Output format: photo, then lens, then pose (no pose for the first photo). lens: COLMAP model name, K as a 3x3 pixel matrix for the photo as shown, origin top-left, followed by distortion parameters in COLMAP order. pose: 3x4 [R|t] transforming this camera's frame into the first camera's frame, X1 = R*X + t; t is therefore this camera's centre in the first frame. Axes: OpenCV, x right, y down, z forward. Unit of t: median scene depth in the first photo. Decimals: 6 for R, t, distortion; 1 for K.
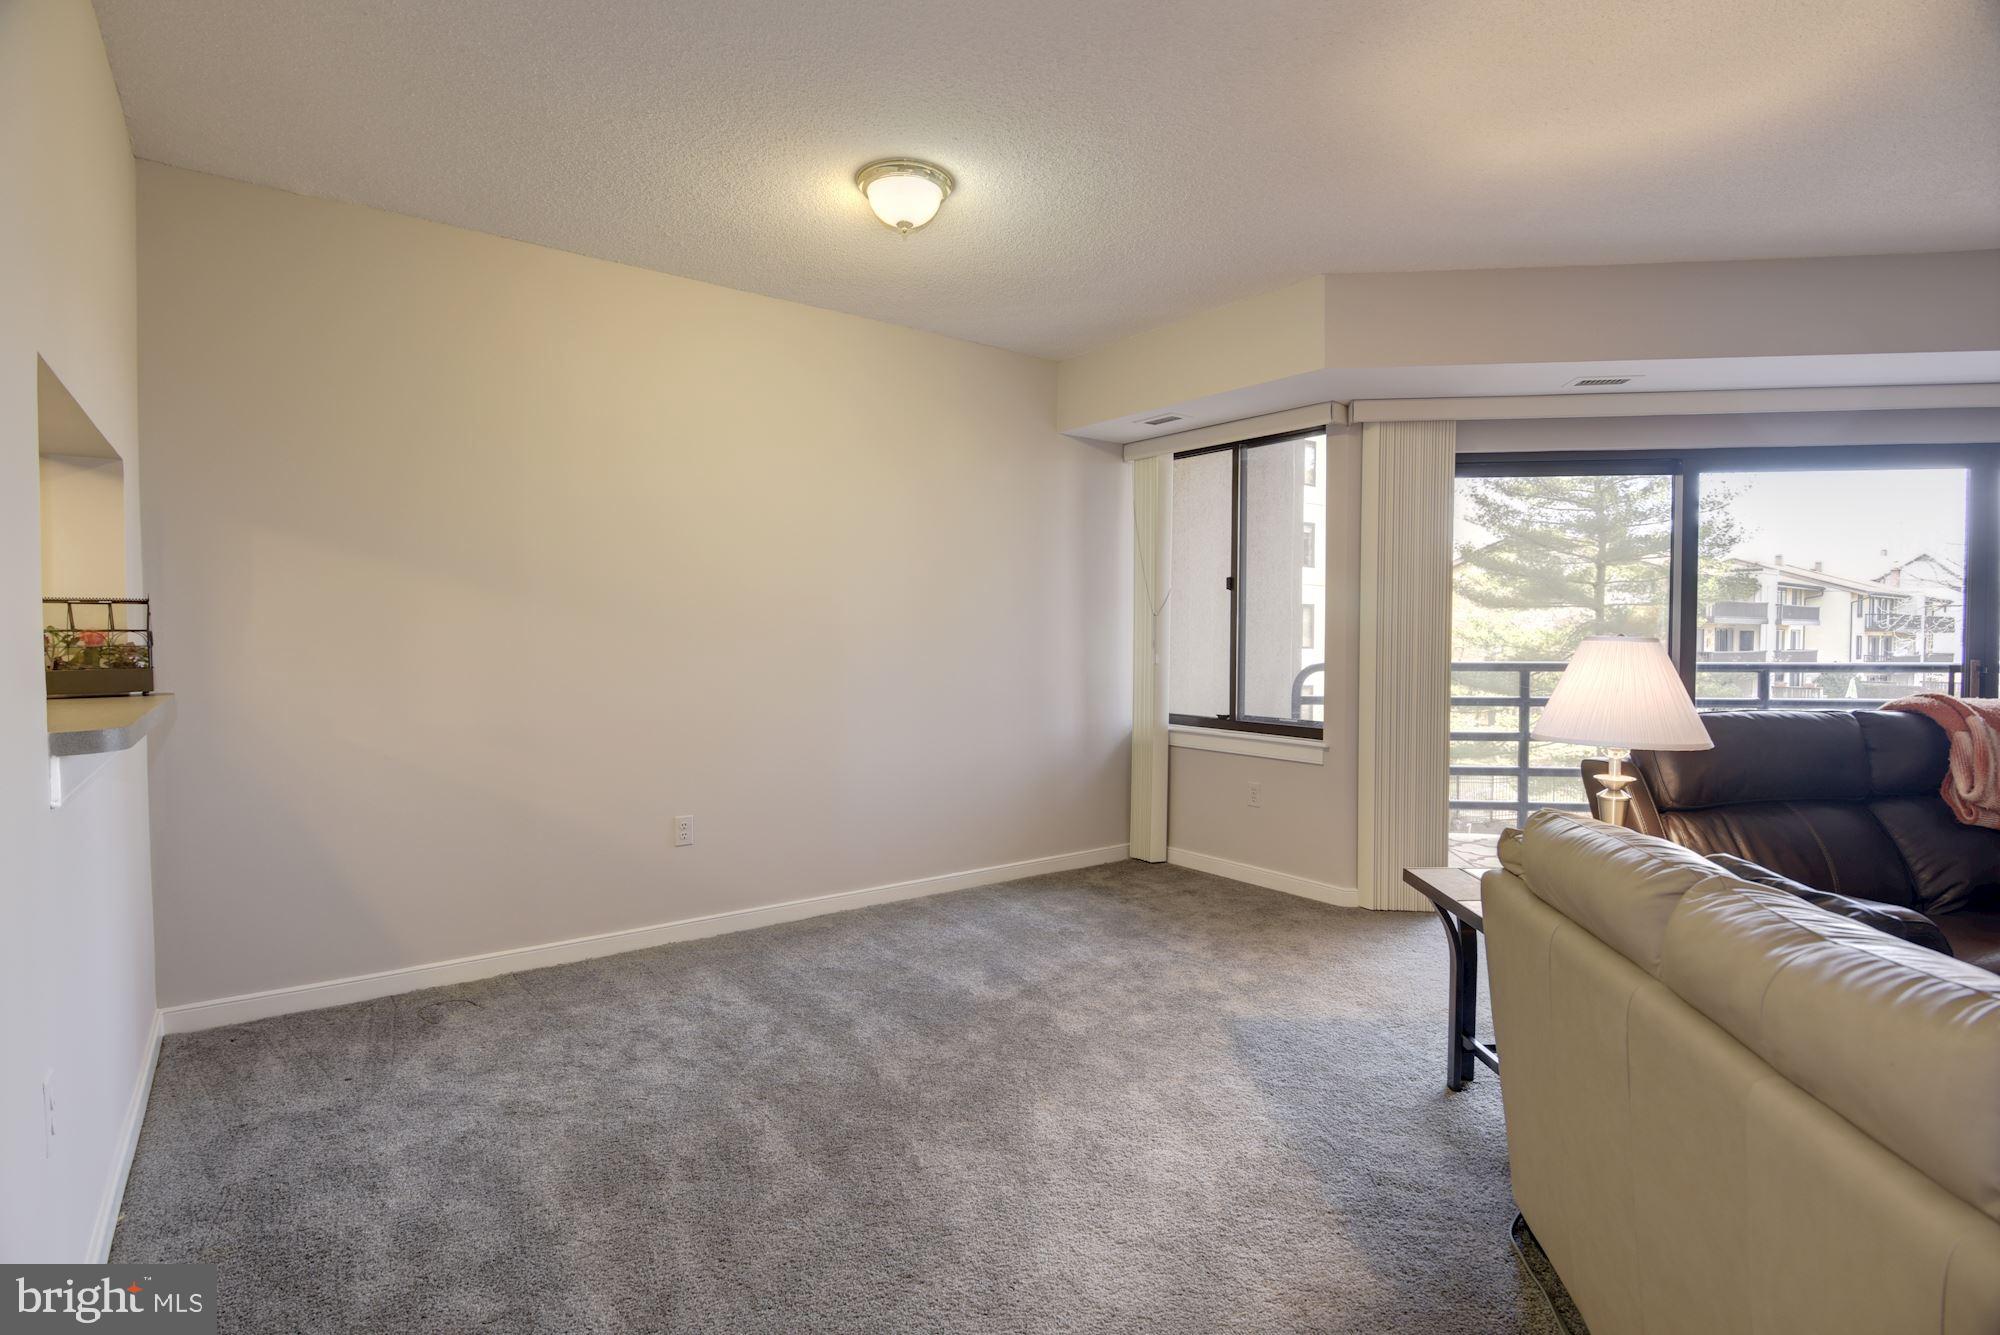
lens RADIAL K [[984.2, 0, 1000.0], [0, 984.2, 667.5], [0, 0, 1]] dist [-0.017044, -0.000118]
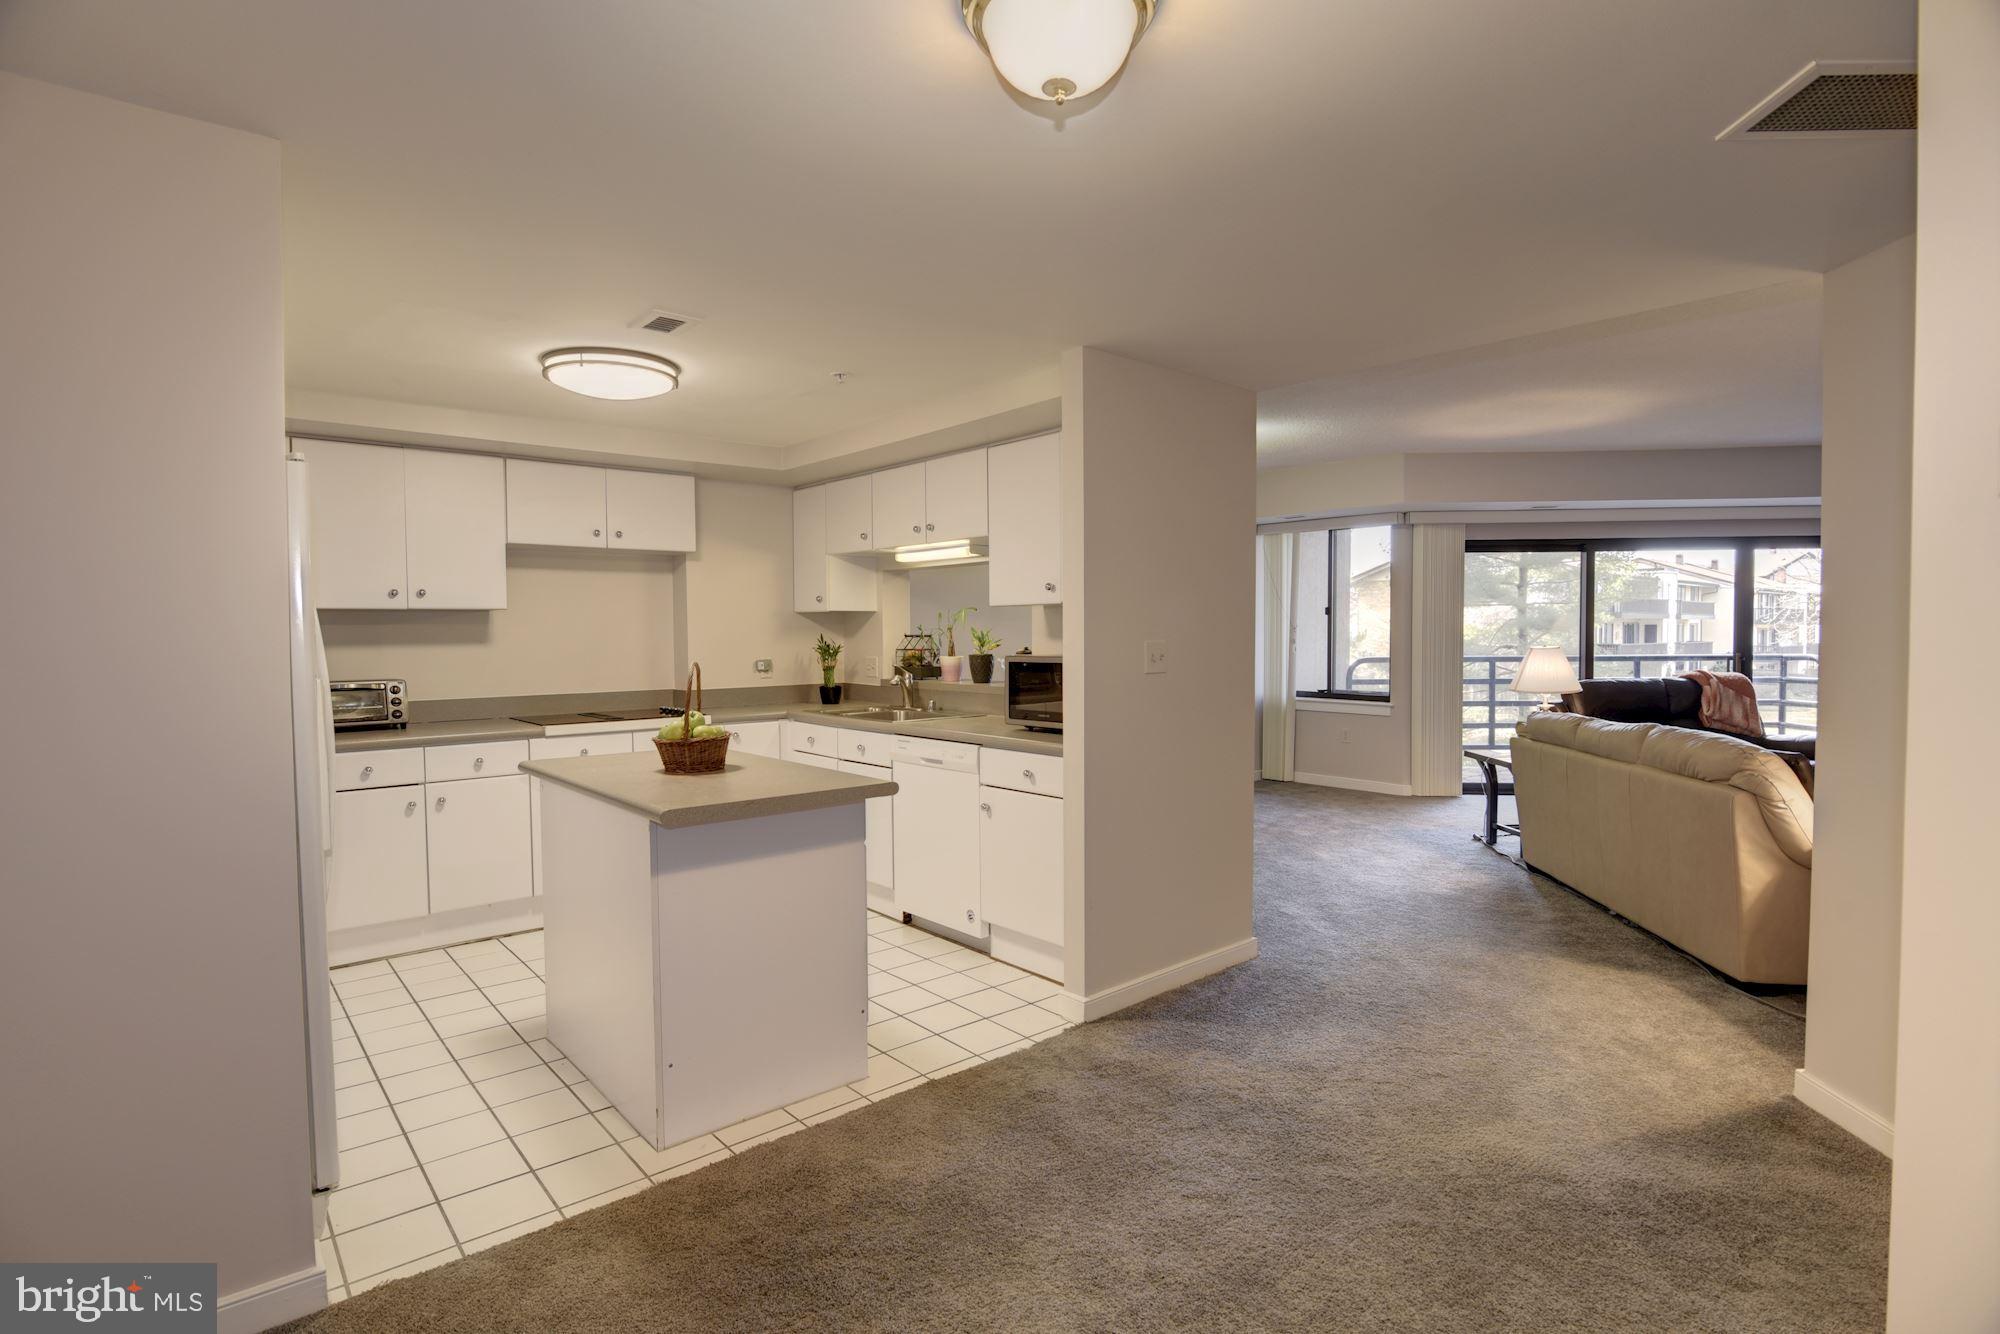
lens RADIAL K [[977.8, 0, 1000.0], [0, 977.8, 667.0], [0, 0, 1]] dist [-0.011518, -0.000305]
pose [[0.998081, -0.009488, 0.061183, -0.059973], [0.009315, 0.999952, 0.003113, -0.000104], [-0.061209, -0.002537, 0.998122, -0.088271]]
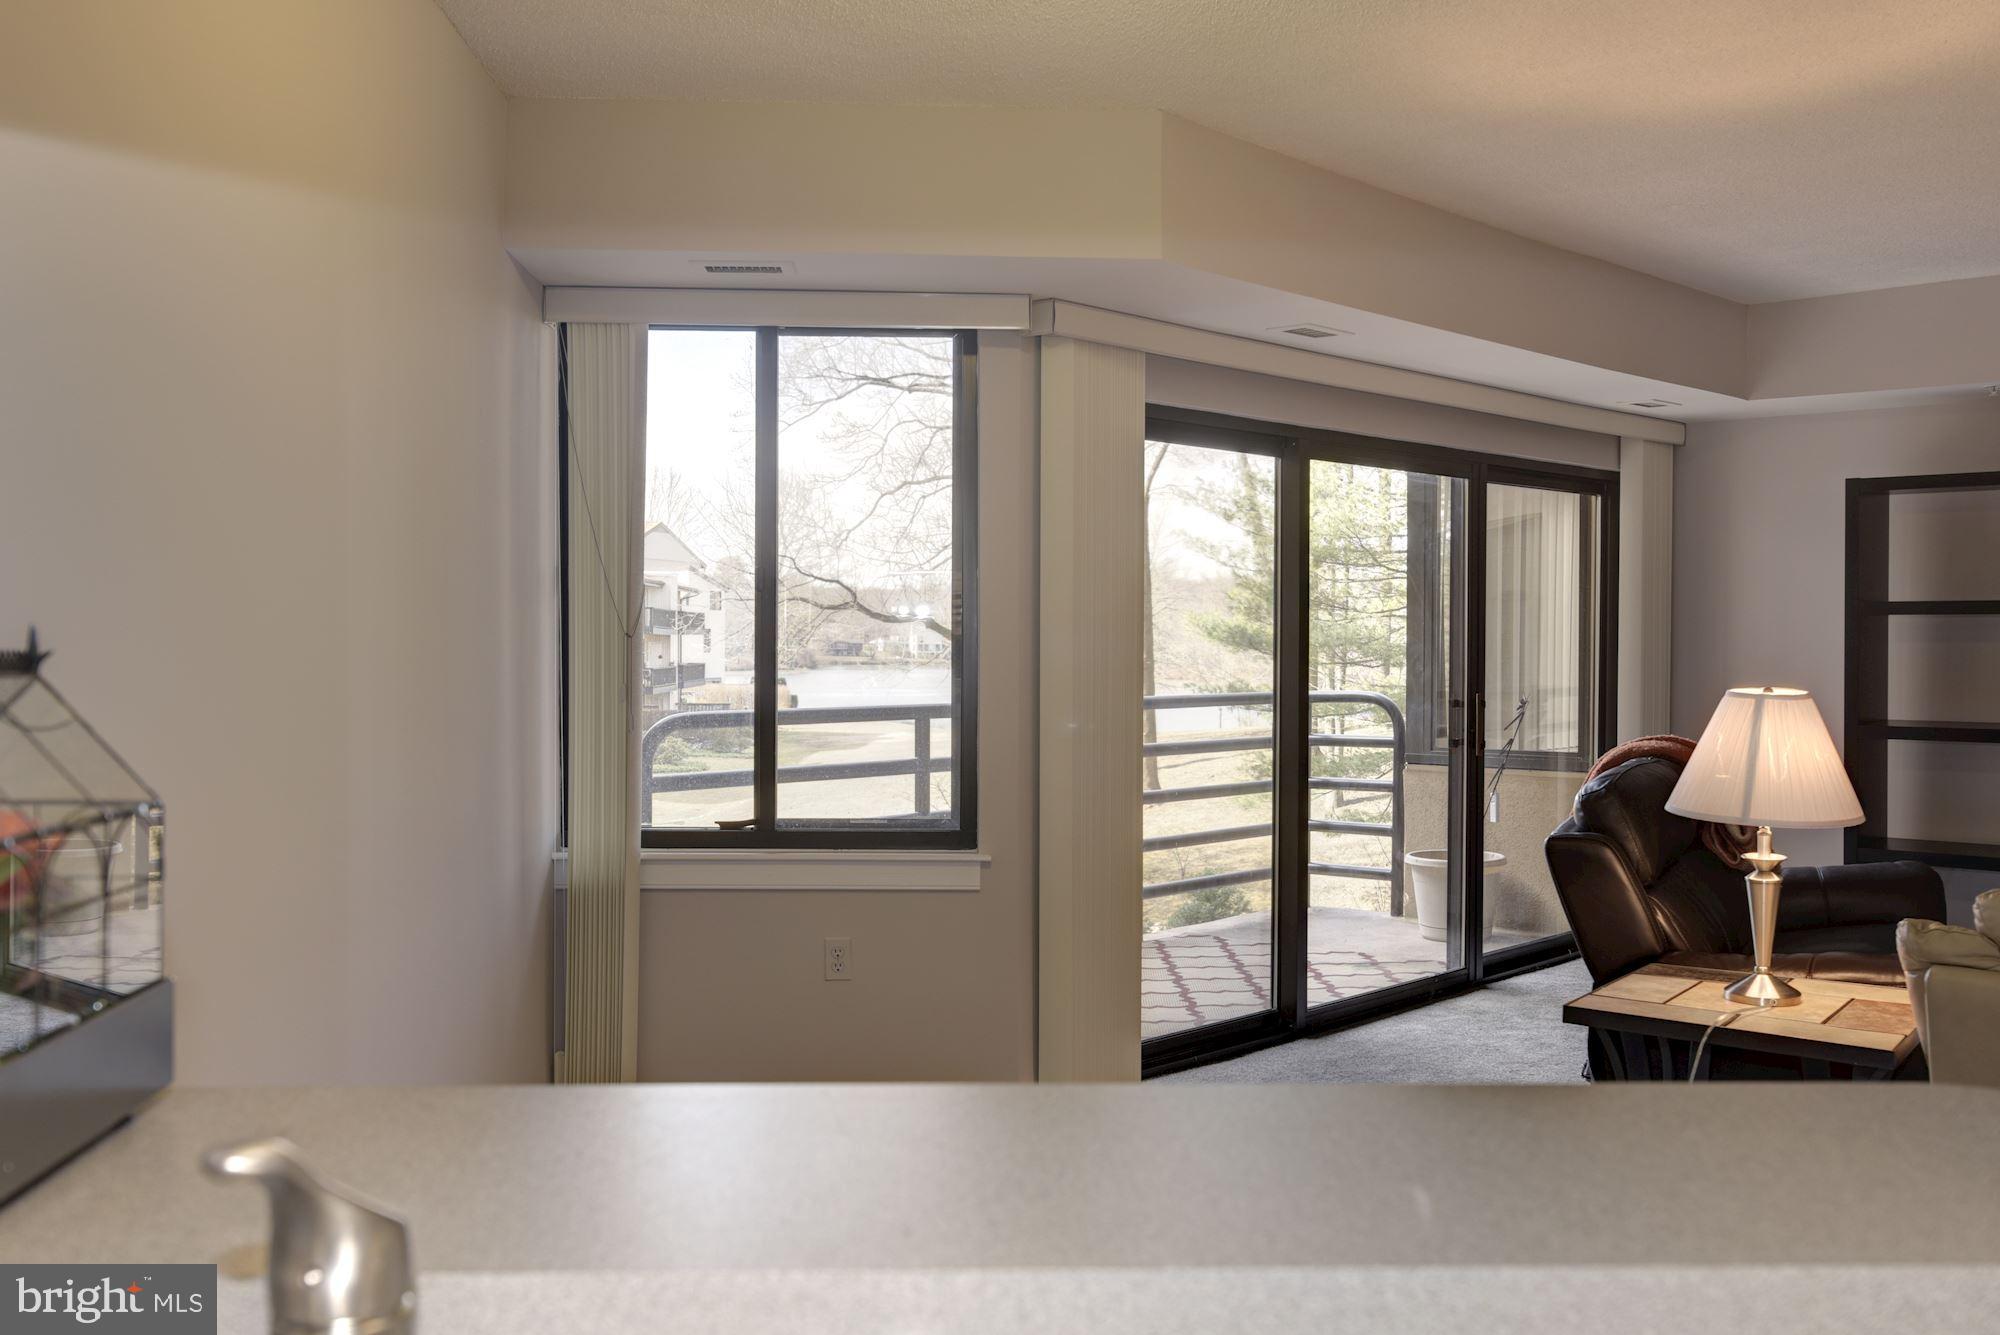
lens RADIAL K [[1880.3, 0, 1000.0], [0, 1880.3, 667.5], [0, 0, 1]] dist [0.124119, 0.001781]
pose [[0.569968, -0.012503, 0.821572, -0.077839], [0.025438, 0.999673, -0.002434, -0.004421], [-0.821273, 0.022287, 0.570099, 0.041754]]
